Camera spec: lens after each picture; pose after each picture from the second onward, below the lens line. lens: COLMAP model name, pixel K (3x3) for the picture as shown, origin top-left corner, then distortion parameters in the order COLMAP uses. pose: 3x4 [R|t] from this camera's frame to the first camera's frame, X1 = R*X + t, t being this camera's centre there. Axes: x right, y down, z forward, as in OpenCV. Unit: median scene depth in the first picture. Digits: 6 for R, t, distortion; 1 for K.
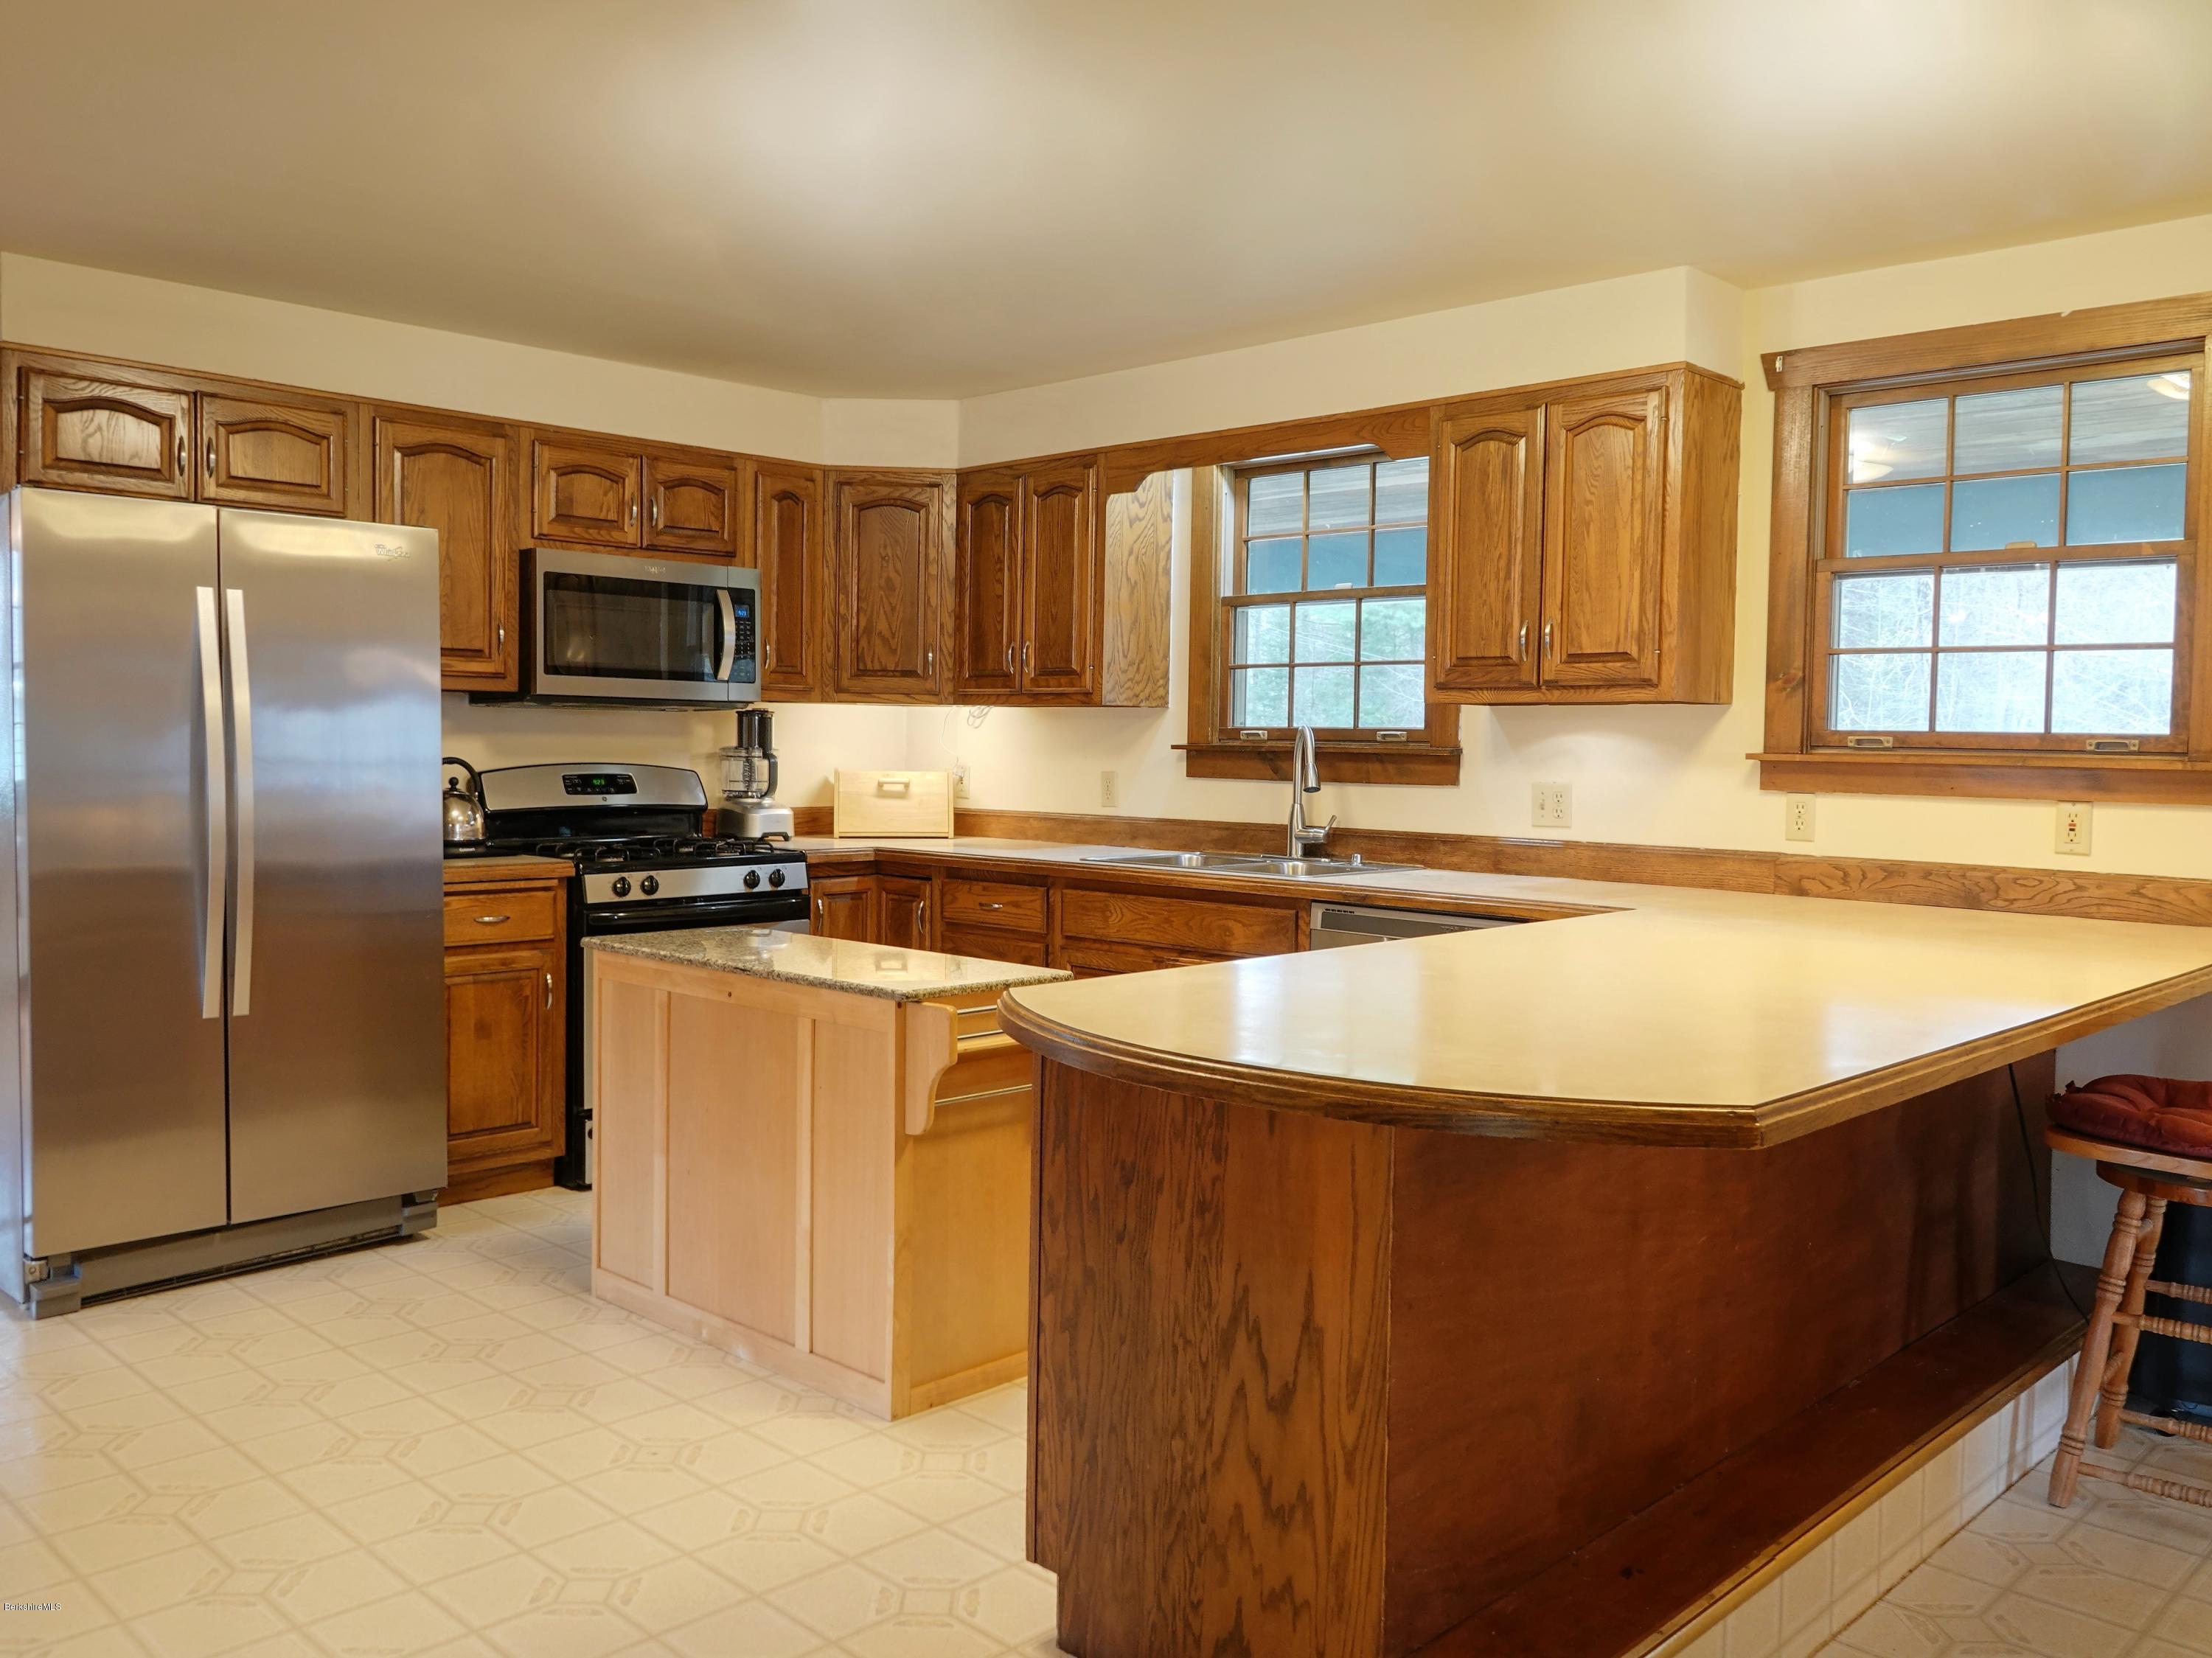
lens RADIAL K [[1753.1, 0, 1097.4], [0, 1753.1, 823.7], [0, 0, 1]] dist [0.010023, -0.008867]
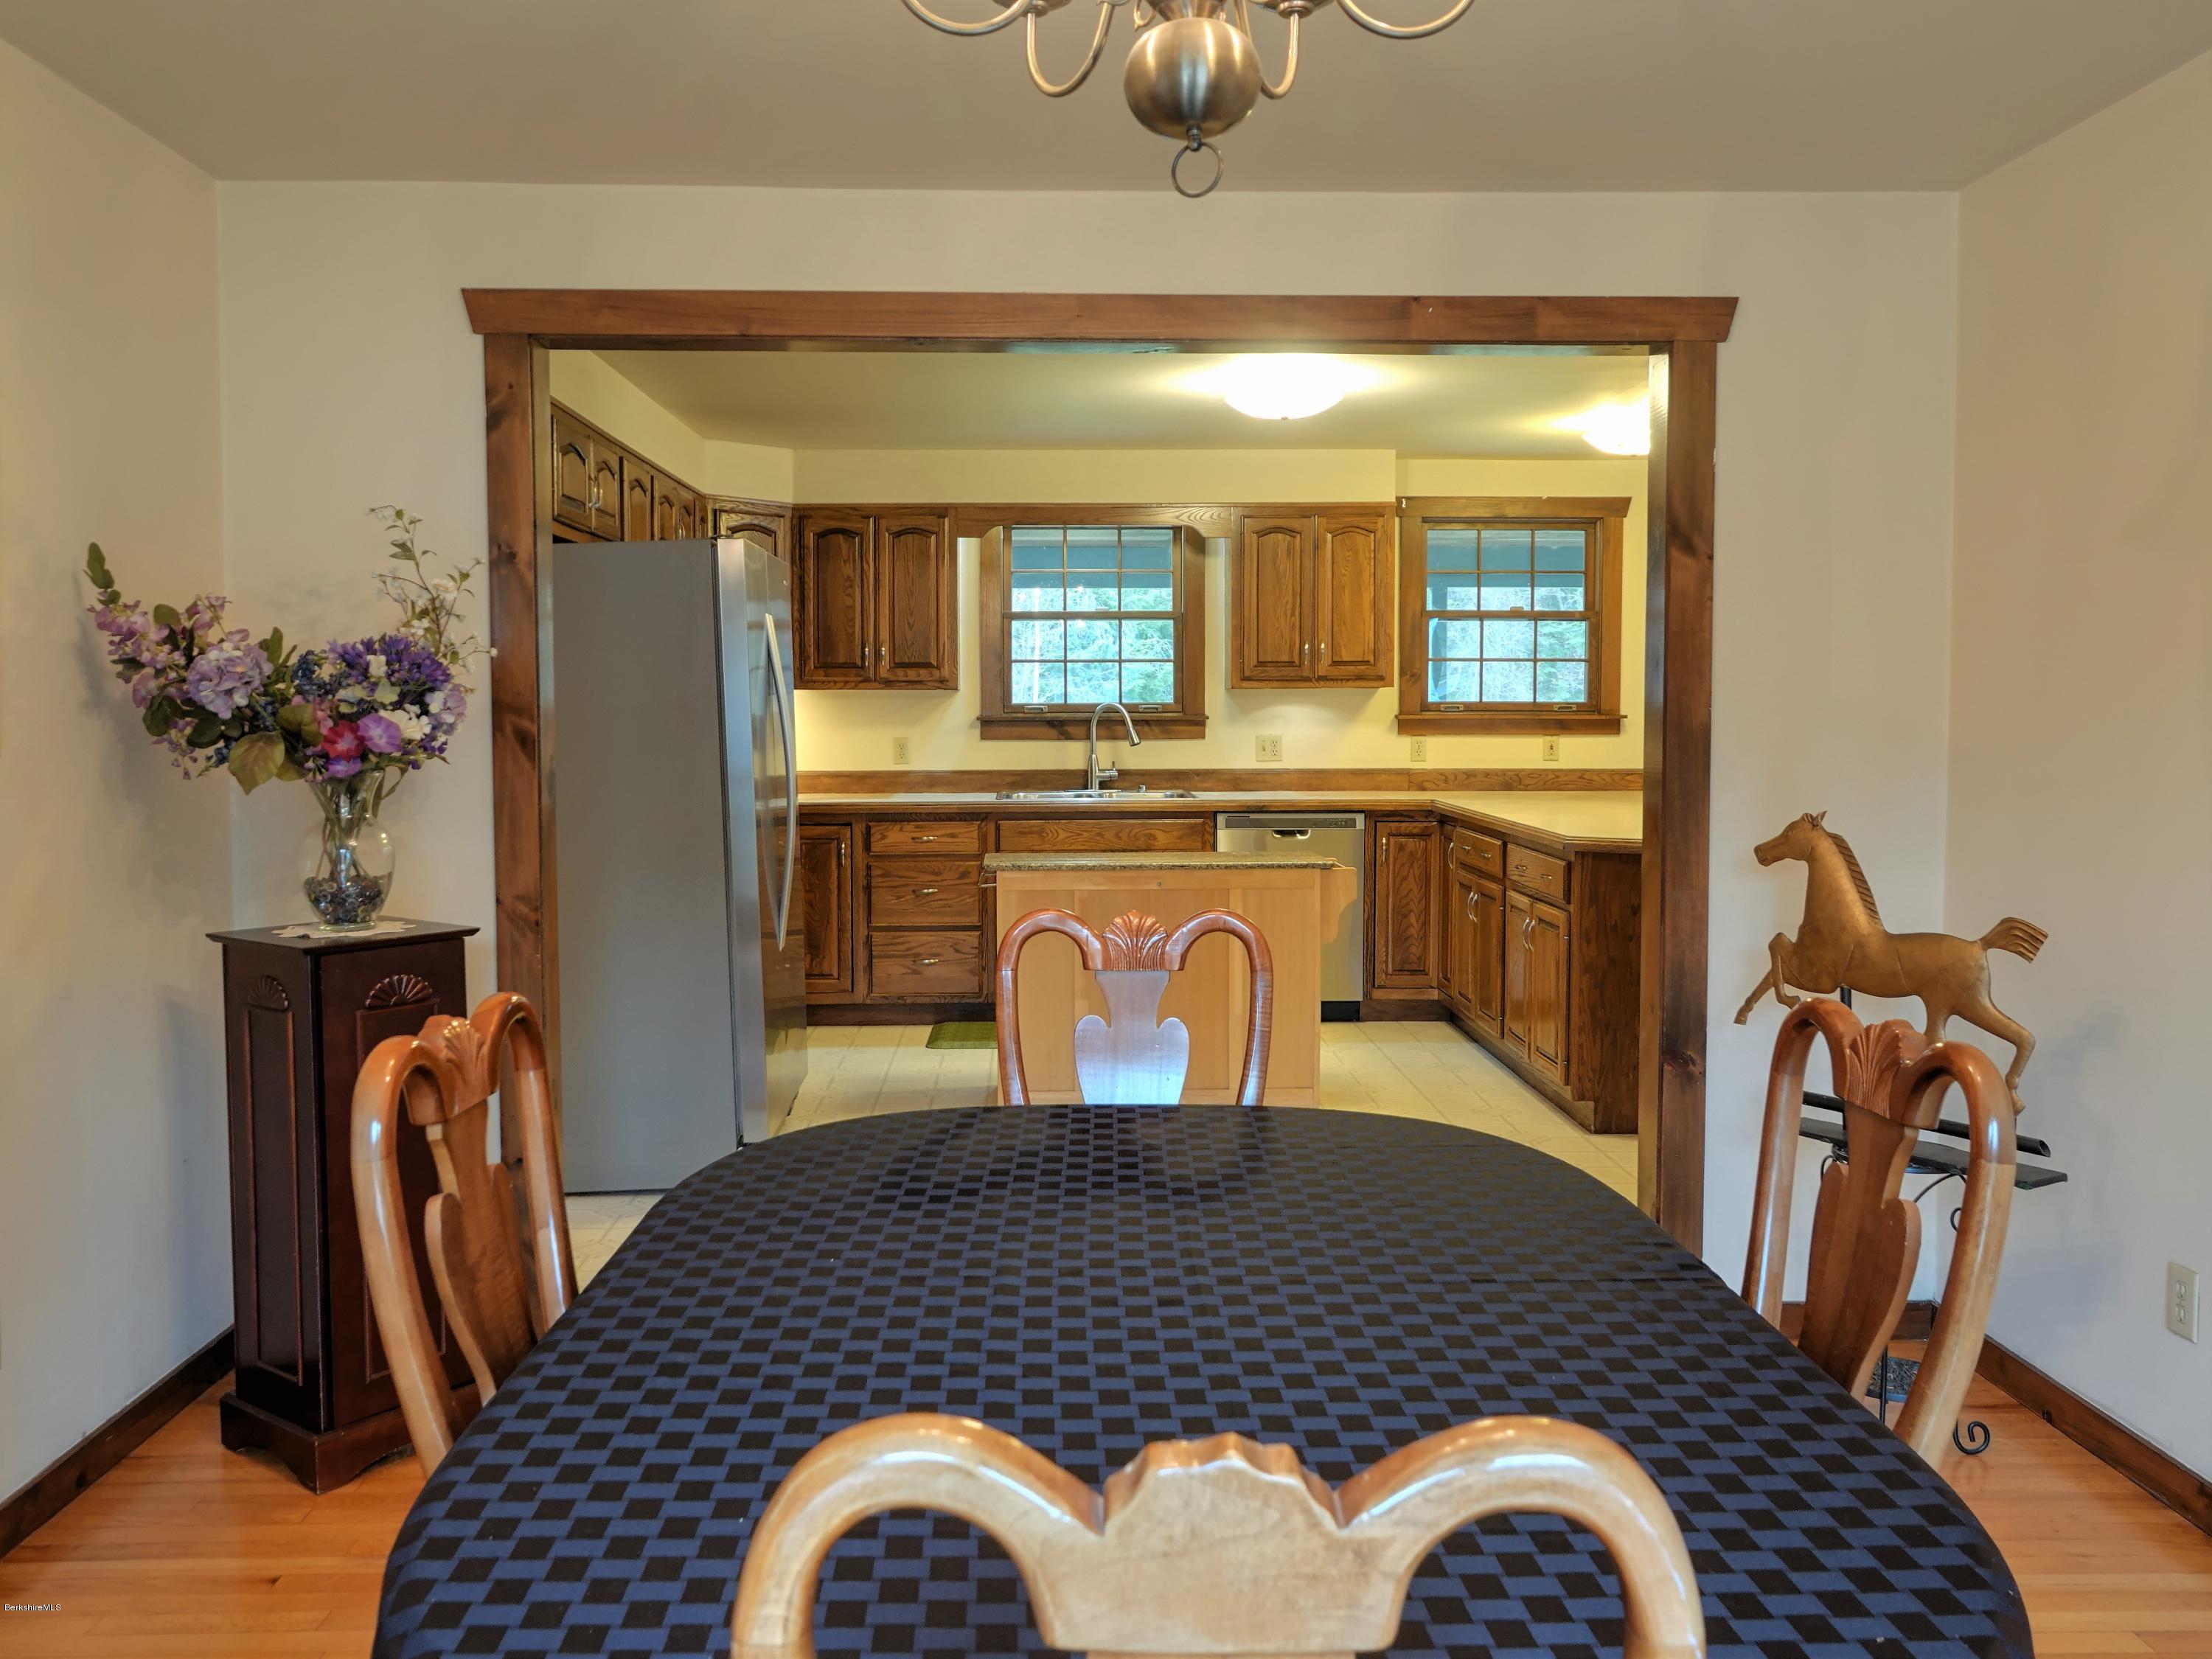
lens RADIAL K [[1800.7, 0, 1011.9], [0, 1800.7, 805.1], [0, 0, 1]] dist [0.005320, -0.000959]
pose [[0.710573, -0.059627, 0.701092, -1.121193], [0.047292, 0.998197, 0.036964, -0.031519], [-0.702032, 0.006891, 0.712112, -0.049783]]
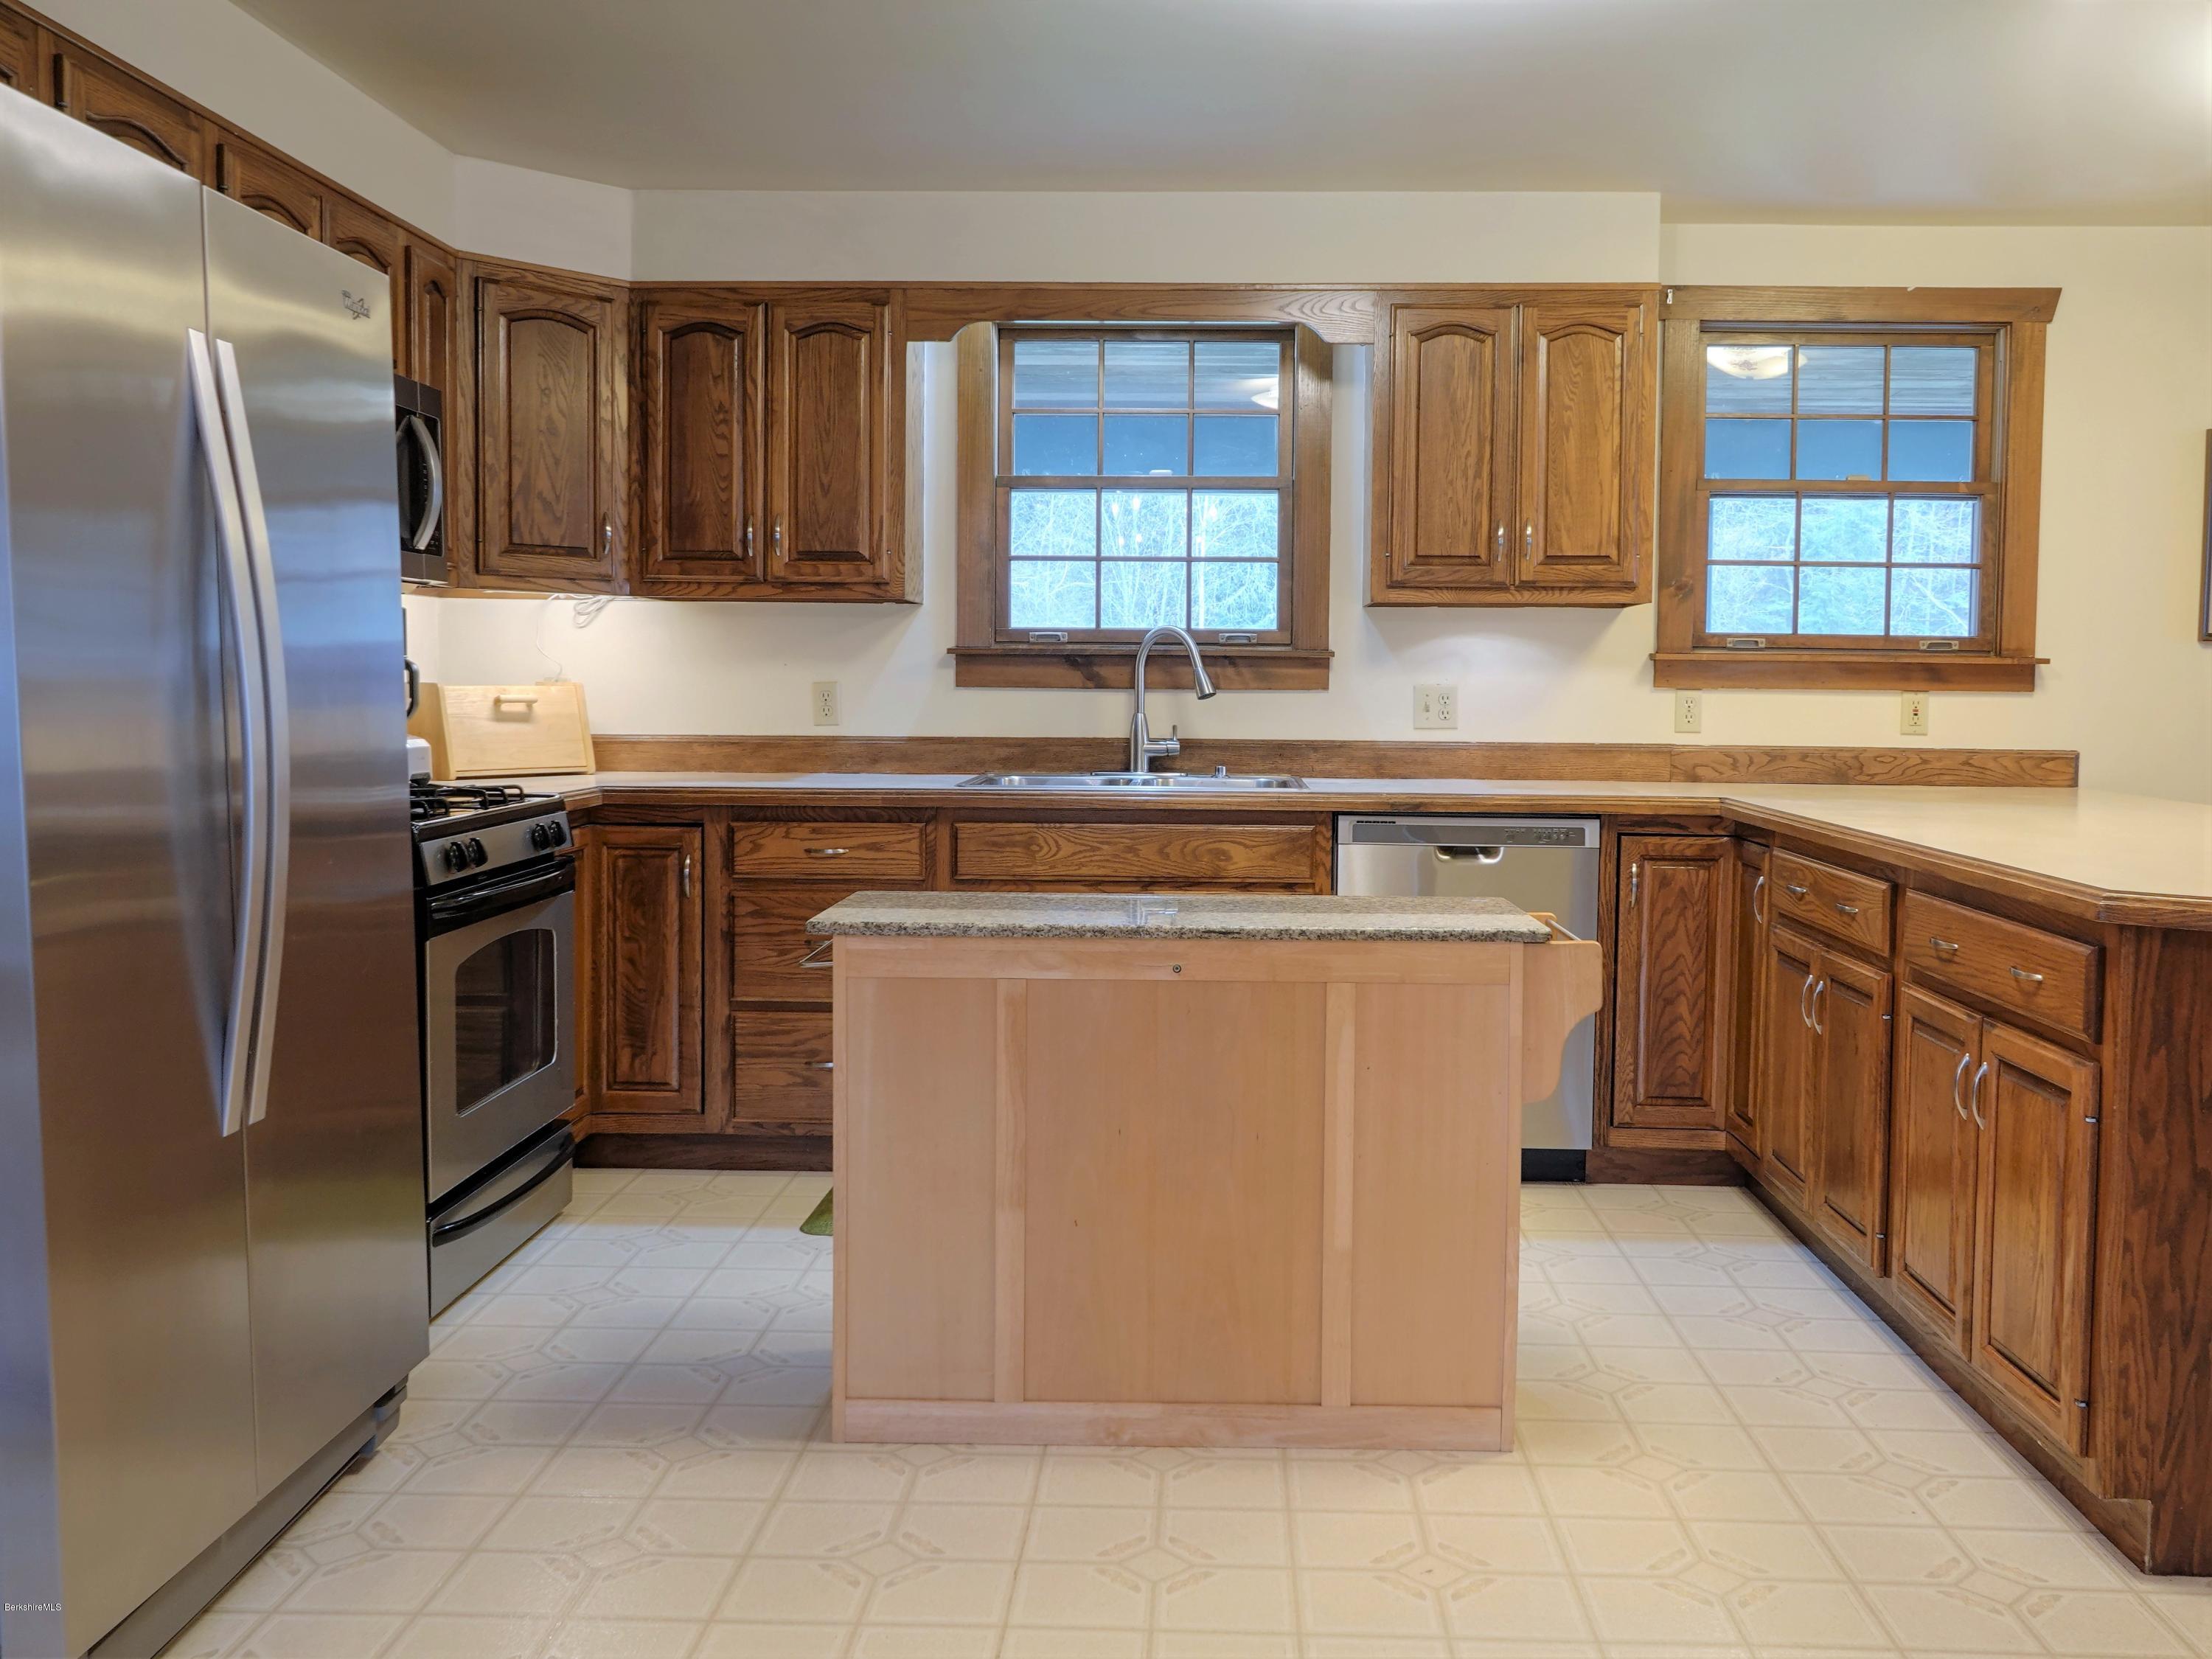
lens RADIAL K [[1854.1, 0, 1114.5], [0, 1854.1, 783.8], [0, 0, 1]] dist [0.007374, -0.011421]
pose [[0.740893, -0.045060, 0.670110, -0.587858], [0.033653, 0.998984, 0.029968, -0.004722], [-0.670780, 0.000348, 0.741656, 0.337641]]
